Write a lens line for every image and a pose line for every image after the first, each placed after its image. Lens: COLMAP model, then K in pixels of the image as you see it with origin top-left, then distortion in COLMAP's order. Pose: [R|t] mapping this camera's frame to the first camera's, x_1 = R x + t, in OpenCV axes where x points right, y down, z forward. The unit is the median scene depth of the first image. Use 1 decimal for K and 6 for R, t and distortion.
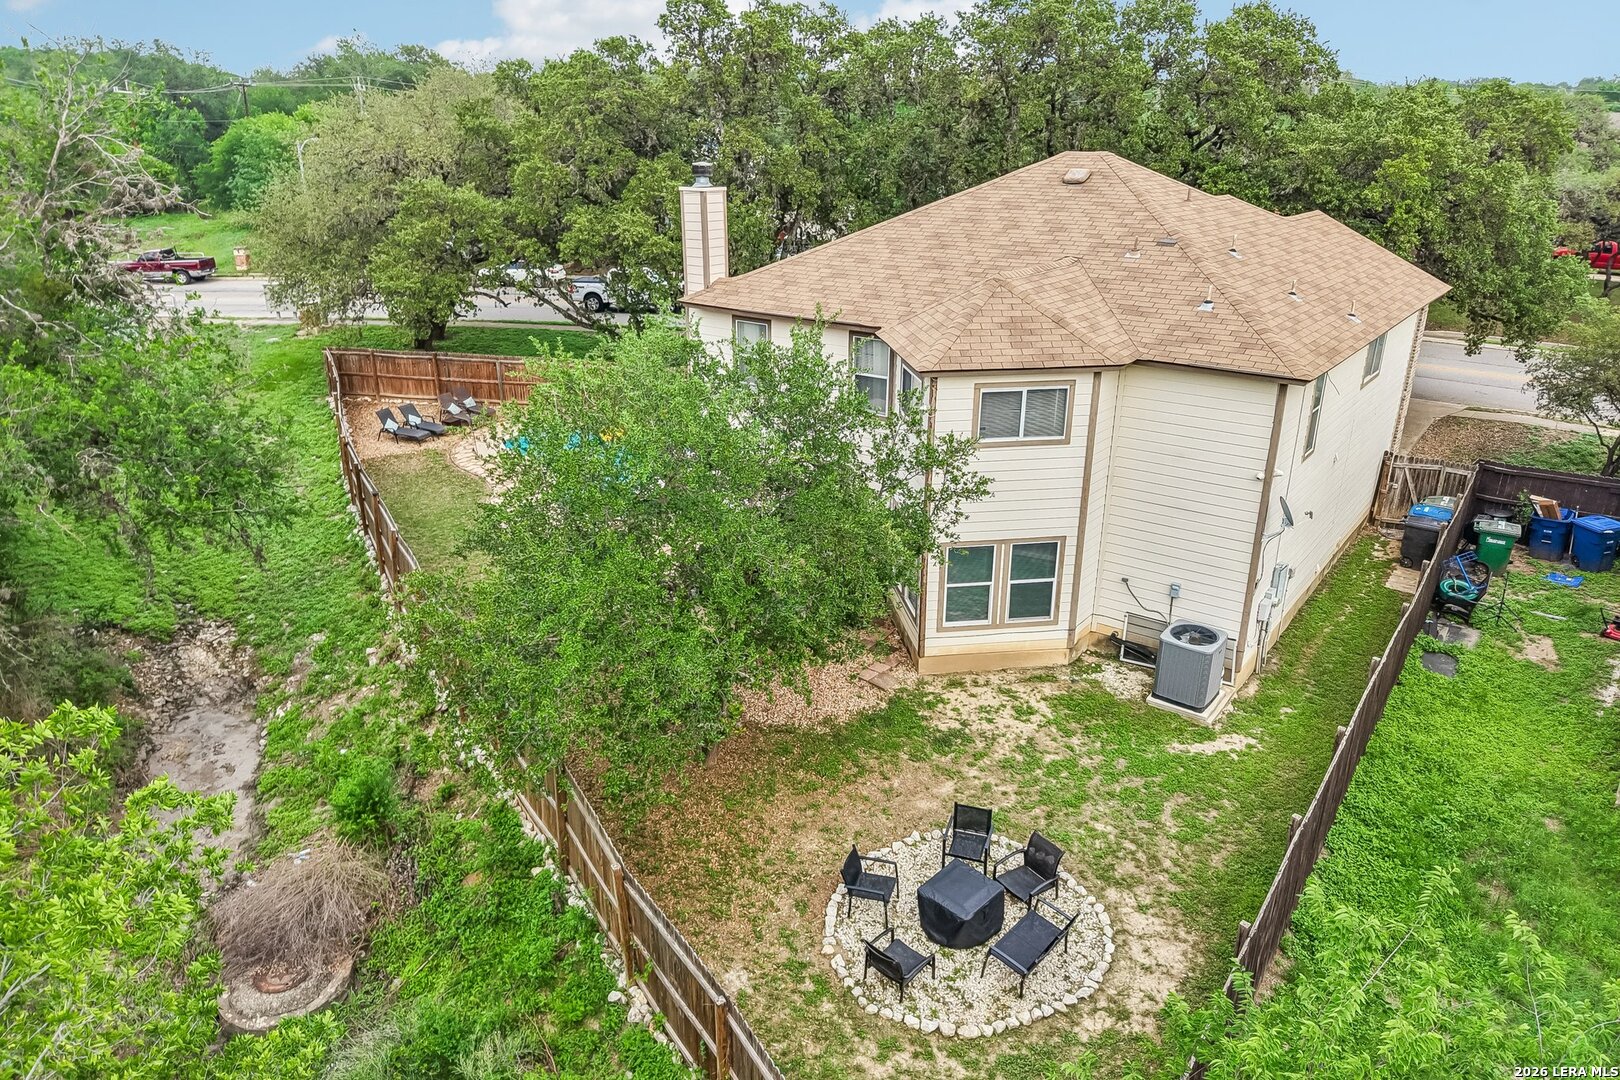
lens RADIAL K [[1050.5, 0, 810.0], [0, 1050.5, 540.0], [0, 0, 1]] dist [0.018170, -0.001465]
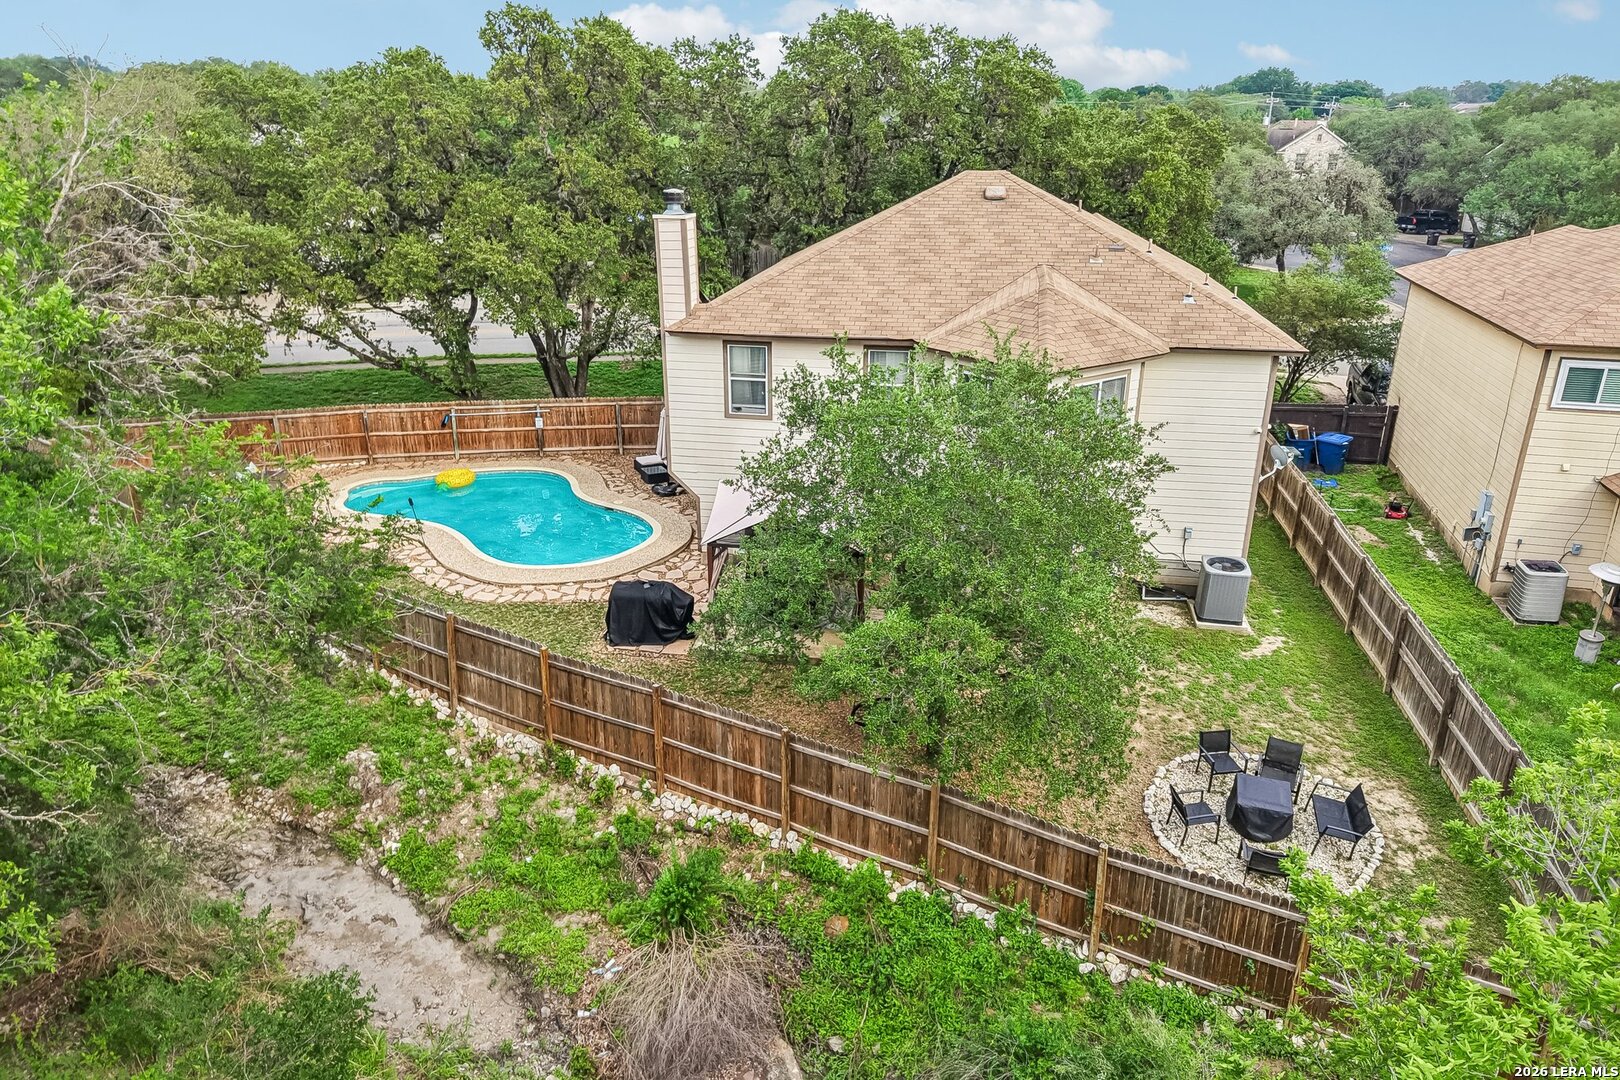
lens RADIAL K [[1050.5, 0, 810.0], [0, 1050.5, 540.0], [0, 0, 1]] dist [0.018170, -0.001465]
pose [[0.895304, -0.165137, 0.413715, -0.459020], [0.164352, 0.985678, 0.037772, -0.051653], [-0.414027, 0.034177, 0.909623, 0.060936]]
